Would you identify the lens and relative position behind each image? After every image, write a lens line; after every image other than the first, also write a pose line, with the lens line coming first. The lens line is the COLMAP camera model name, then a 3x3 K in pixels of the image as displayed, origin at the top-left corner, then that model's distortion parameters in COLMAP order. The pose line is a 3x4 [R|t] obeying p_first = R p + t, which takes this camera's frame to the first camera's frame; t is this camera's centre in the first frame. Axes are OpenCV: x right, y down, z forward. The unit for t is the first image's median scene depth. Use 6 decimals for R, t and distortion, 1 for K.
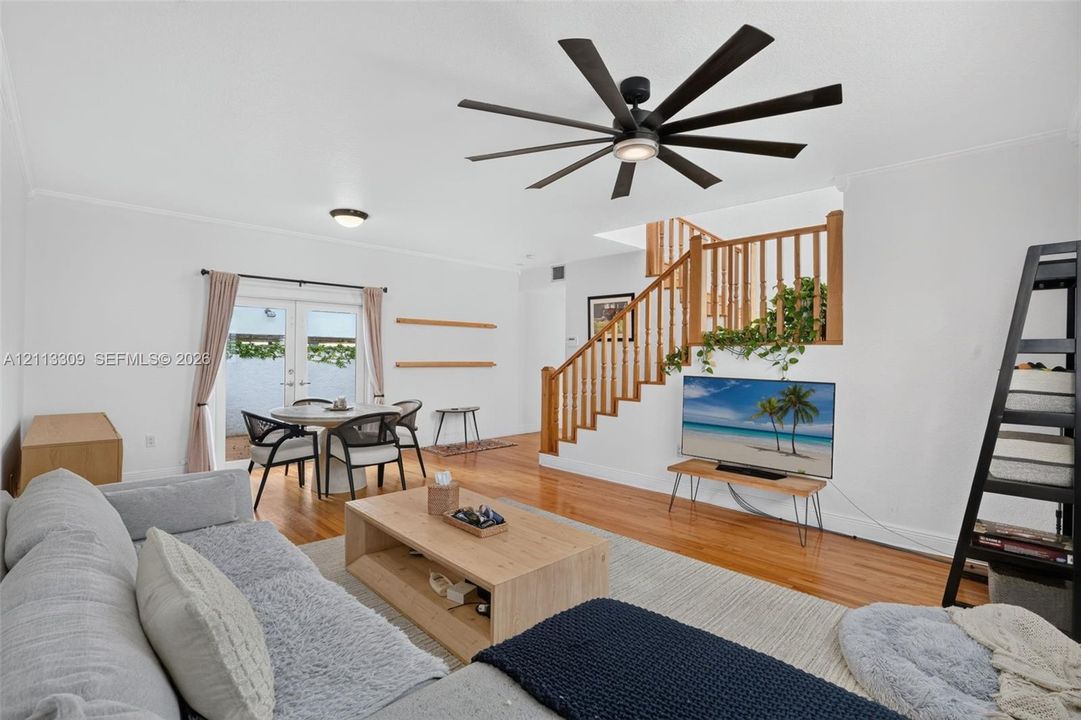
lens RADIAL K [[511.4, 0, 541.8], [0, 511.4, 356.1], [0, 0, 1]] dist [-0.000182, 0.000063]
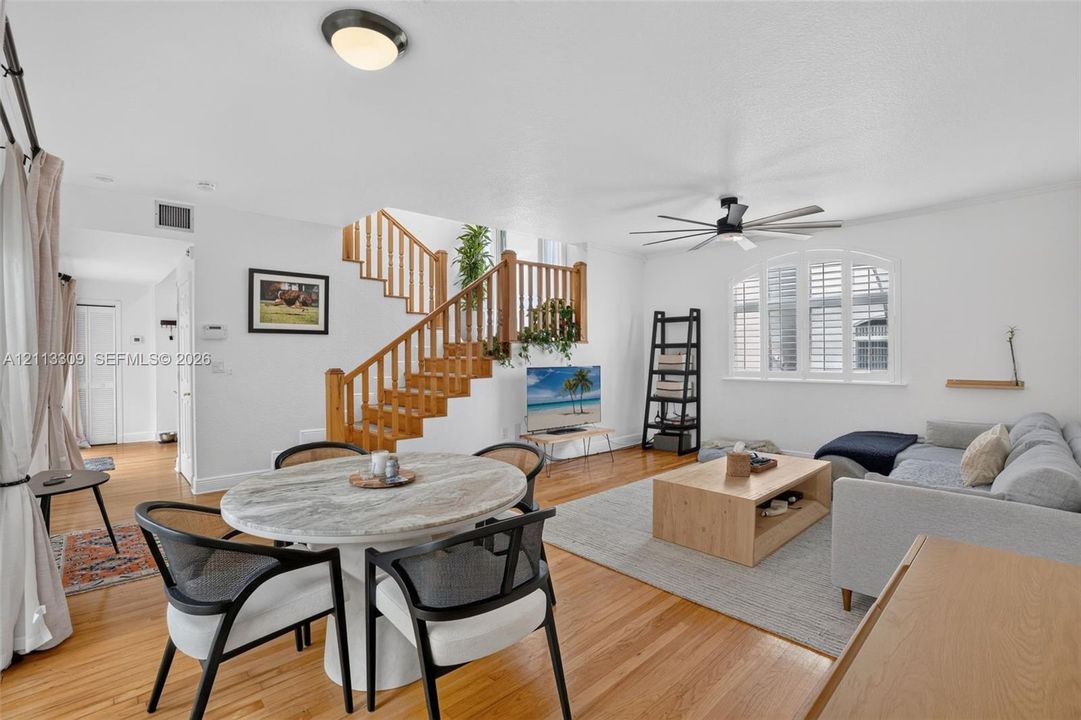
lens RADIAL K [[511.4, 0, 541.8], [0, 511.4, 356.1], [0, 0, 1]] dist [-0.000182, 0.000063]
pose [[0.045651, -0.018409, 0.998788, -0.966941], [0.004883, 0.999822, 0.018205, -0.011098], [-0.998946, 0.004046, 0.045733, 0.935106]]
